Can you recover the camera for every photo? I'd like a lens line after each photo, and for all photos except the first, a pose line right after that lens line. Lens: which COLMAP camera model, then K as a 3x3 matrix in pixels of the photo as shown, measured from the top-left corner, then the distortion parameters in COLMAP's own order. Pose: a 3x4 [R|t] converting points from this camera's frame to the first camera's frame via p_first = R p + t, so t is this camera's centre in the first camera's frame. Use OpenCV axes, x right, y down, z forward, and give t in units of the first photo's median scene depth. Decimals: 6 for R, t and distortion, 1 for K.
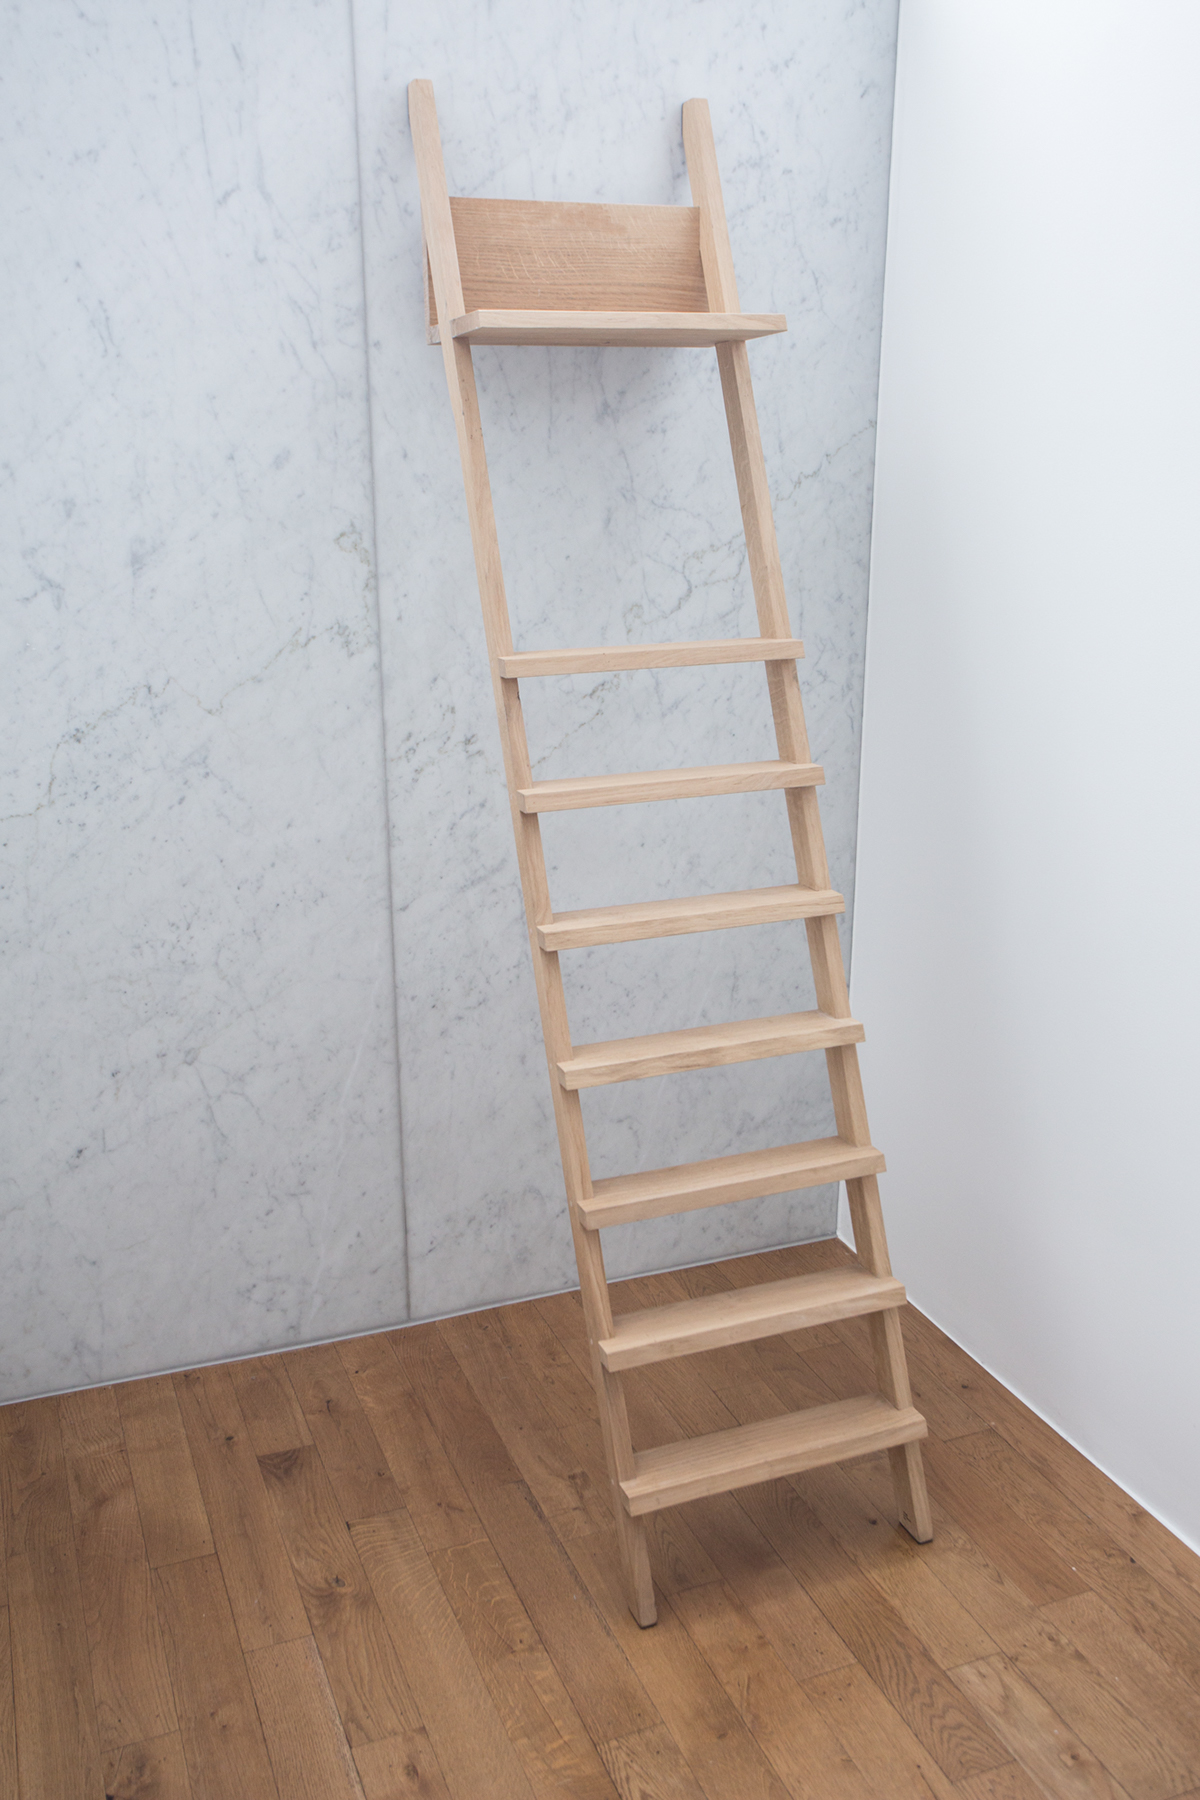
lens RADIAL K [[1585.2, 0, 588.6], [0, 1585.2, 903.6], [0, 0, 1]] dist [-0.019681, 0.095604]
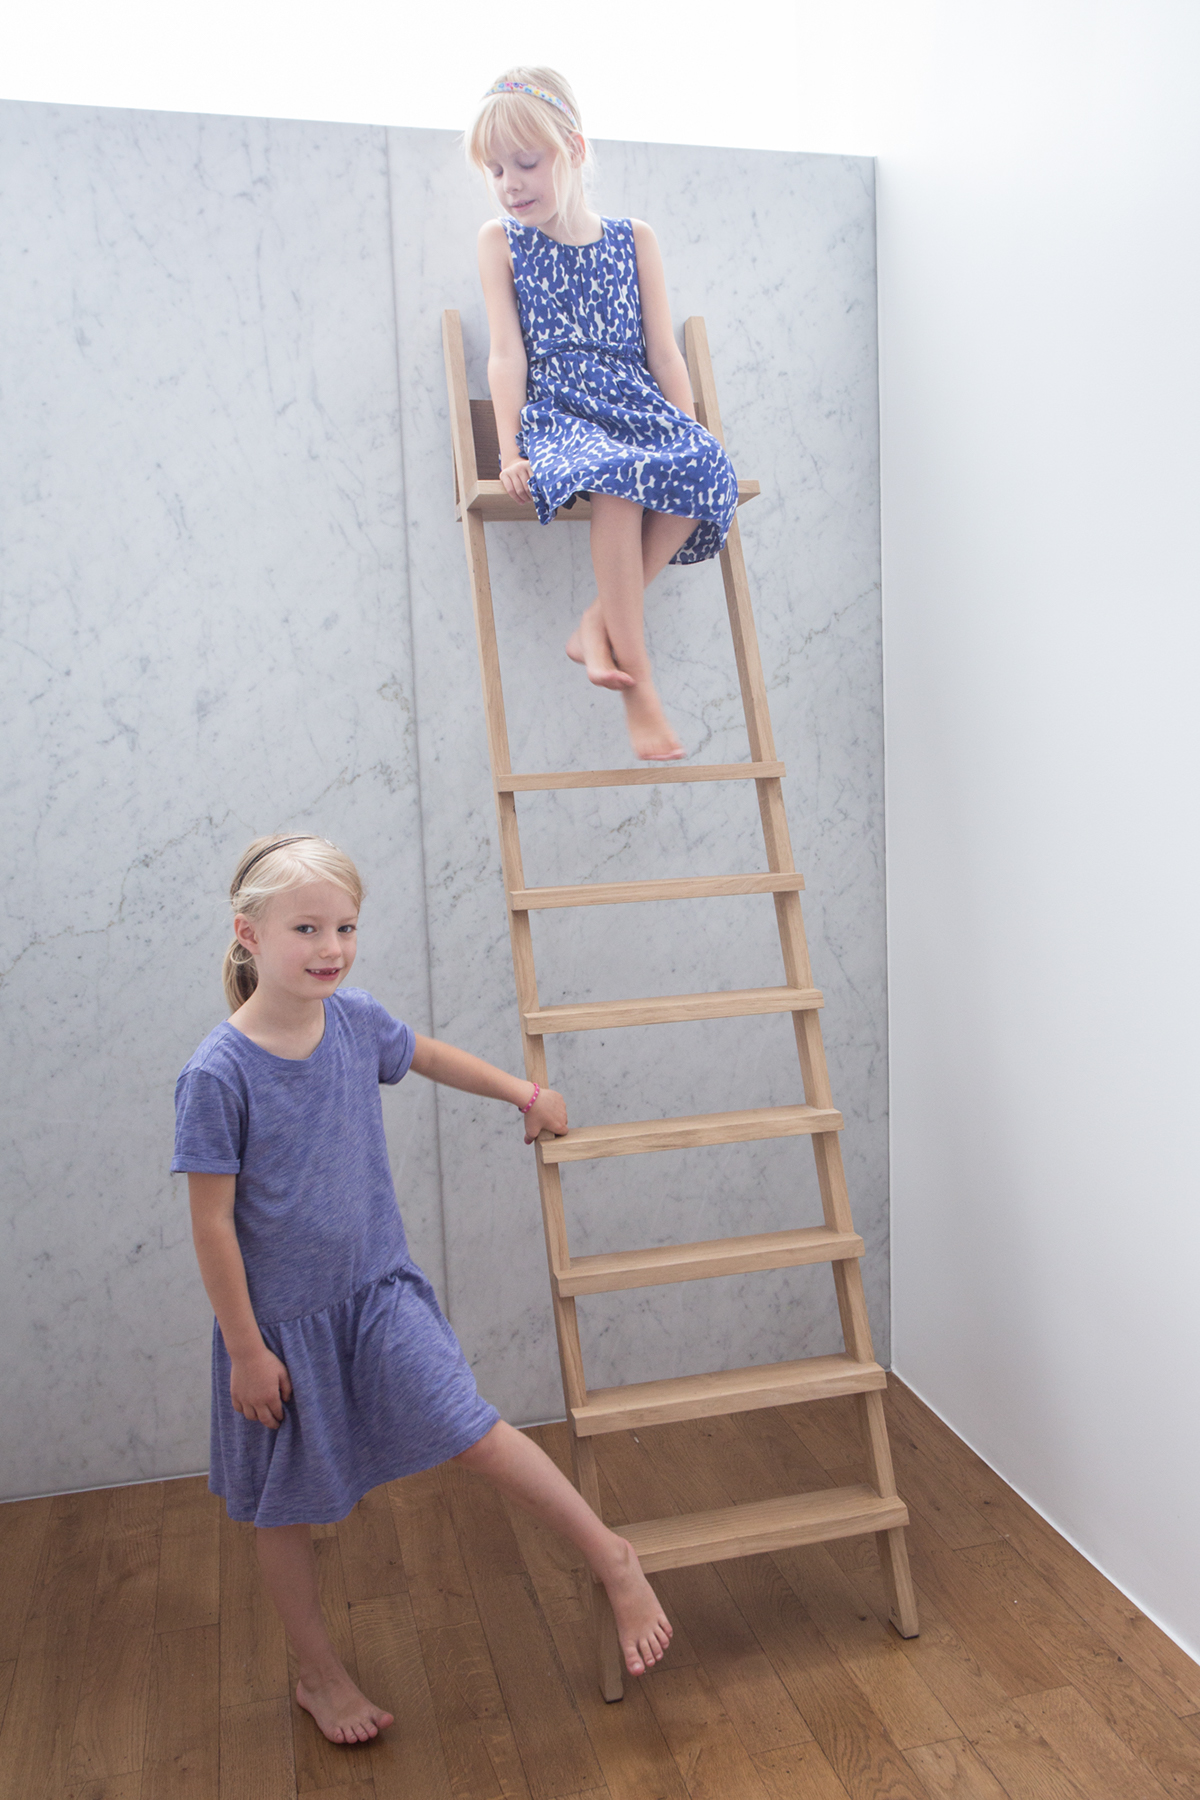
lens RADIAL K [[1553.9, 0, 667.6], [0, 1553.9, 889.3], [0, 0, 1]] dist [-0.040416, 0.071624]
pose [[0.994345, -0.017273, -0.104788, 0.156290], [-0.001102, 0.984955, -0.172810, 0.099942], [0.106196, 0.171948, 0.979365, -0.039869]]
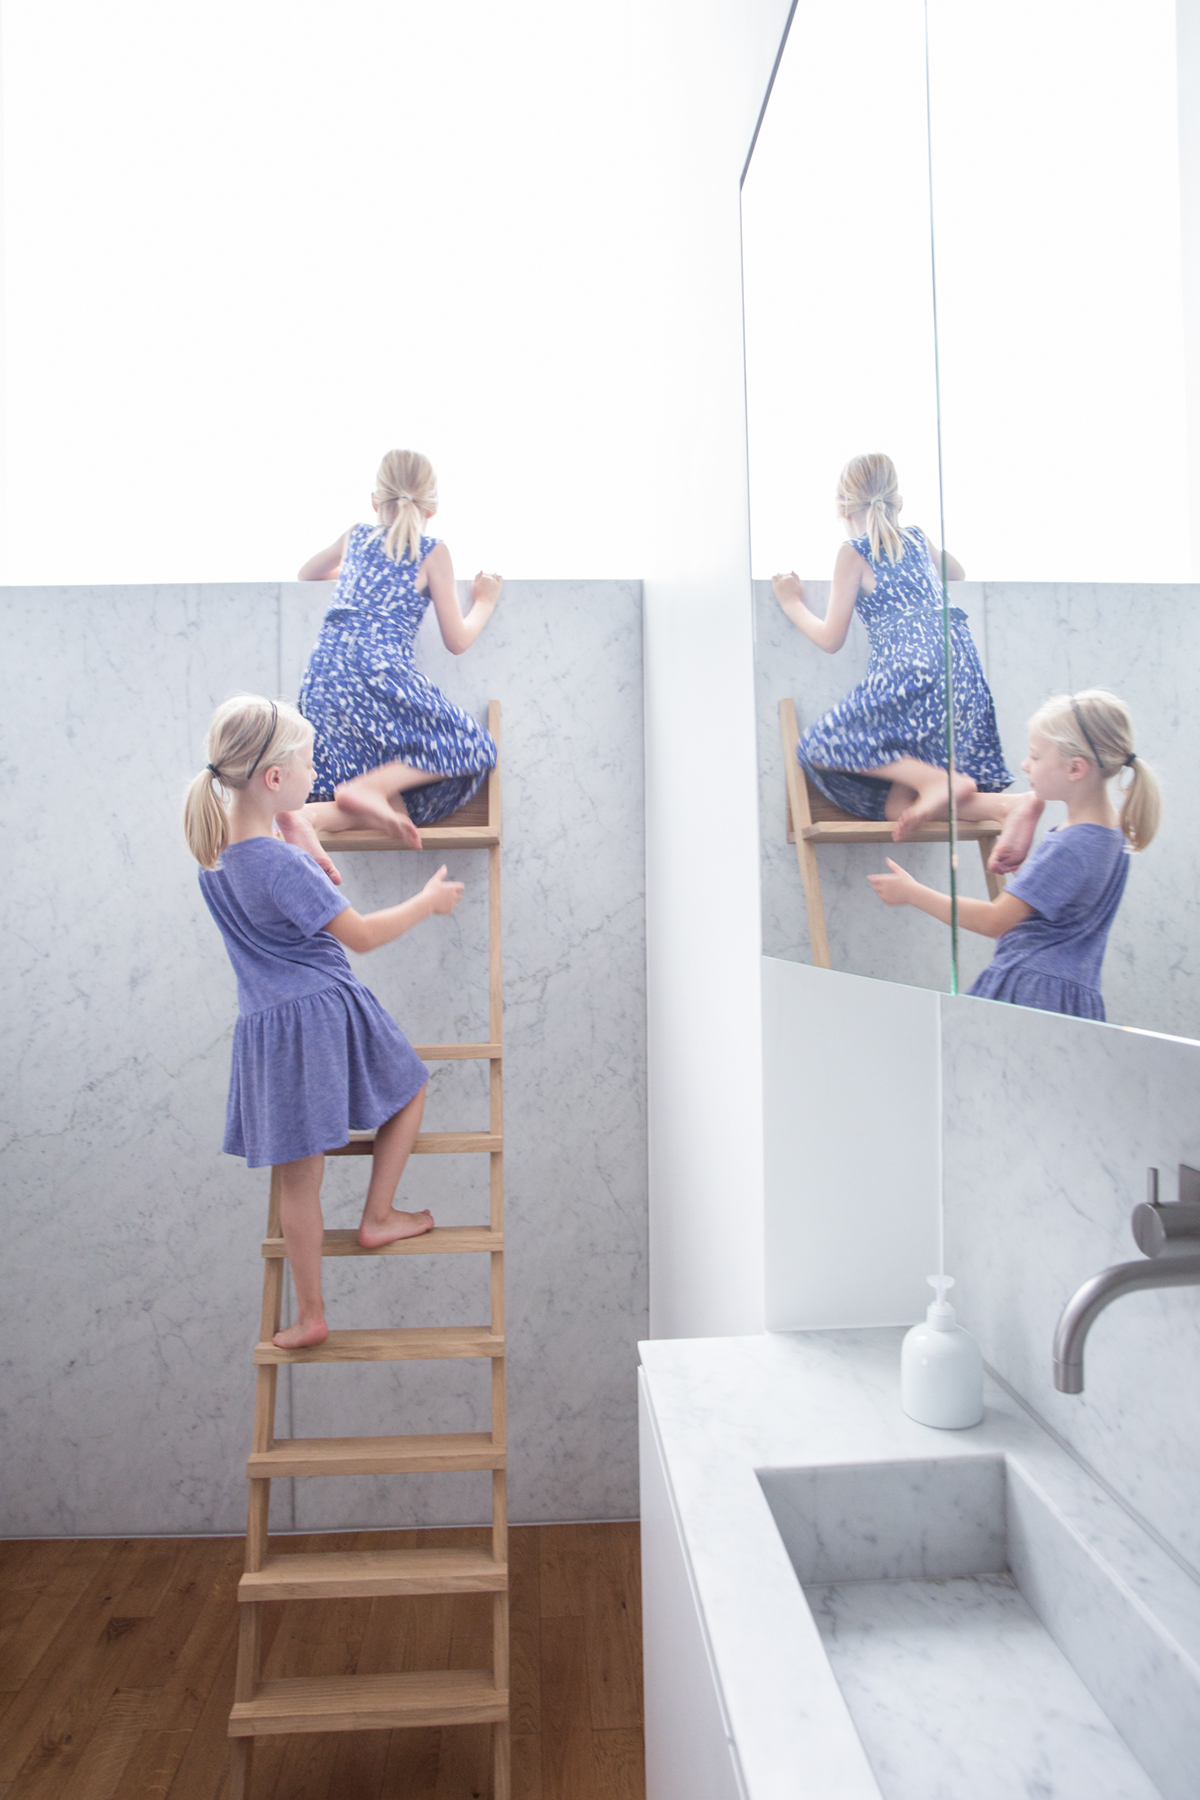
lens RADIAL K [[1041.0, 0, 587.3], [0, 1041.0, 894.4], [0, 0, 1]] dist [-0.067311, 0.040379]
pose [[0.946559, -0.013593, -0.322245, 0.473336], [-0.081399, 0.956702, -0.279456, -0.040548], [0.312091, 0.290752, 0.904468, 0.147088]]
